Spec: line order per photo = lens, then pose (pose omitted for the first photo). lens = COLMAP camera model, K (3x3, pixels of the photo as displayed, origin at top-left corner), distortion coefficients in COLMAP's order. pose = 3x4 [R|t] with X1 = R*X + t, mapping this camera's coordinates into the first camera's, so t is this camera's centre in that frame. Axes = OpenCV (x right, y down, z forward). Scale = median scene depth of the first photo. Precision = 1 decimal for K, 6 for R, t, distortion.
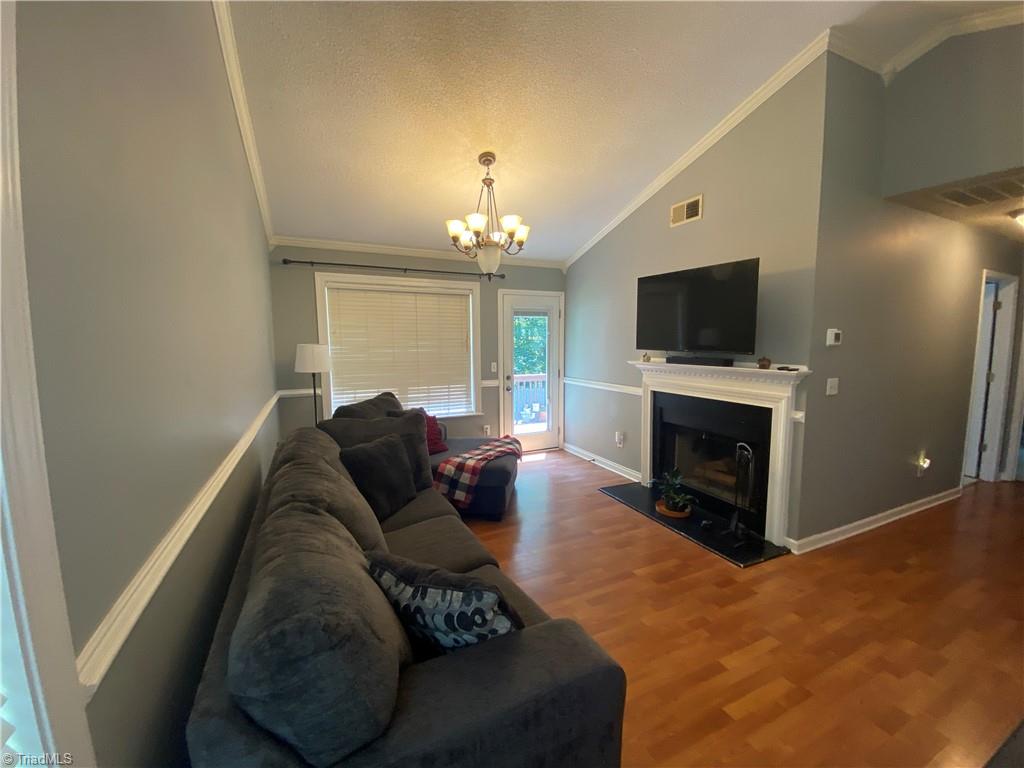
lens RADIAL K [[411.5, 0, 509.6], [0, 411.5, 384.9], [0, 0, 1]] dist [0.043006, -0.037203]
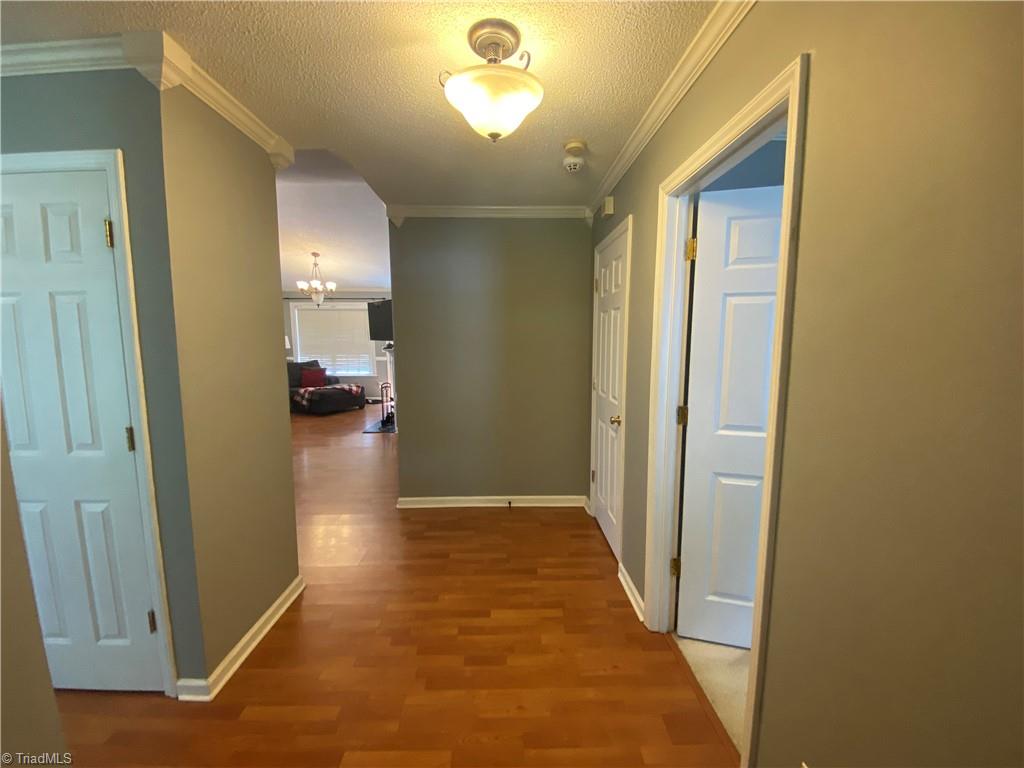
lens RADIAL K [[411.5, 0, 509.6], [0, 411.5, 384.9], [0, 0, 1]] dist [0.043006, -0.037203]
pose [[0.918061, 0.051035, -0.393140, 1.801881], [-0.044284, 0.998675, 0.026229, 0.058808], [0.393958, -0.006670, 0.919104, -0.654790]]
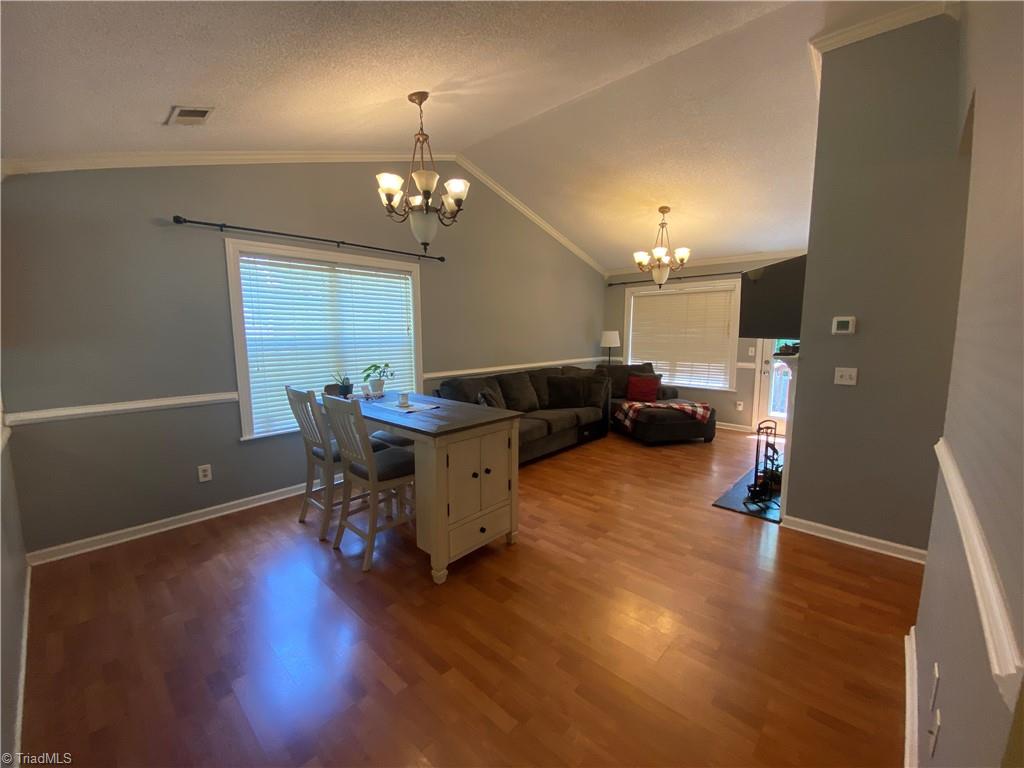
lens RADIAL K [[411.5, 0, 509.6], [0, 411.5, 384.9], [0, 0, 1]] dist [0.043006, -0.037203]
pose [[0.379831, 0.124754, -0.916605, 1.185677], [-0.097837, 0.990725, 0.094299, 0.007363], [0.919868, 0.053860, 0.388514, -0.083258]]
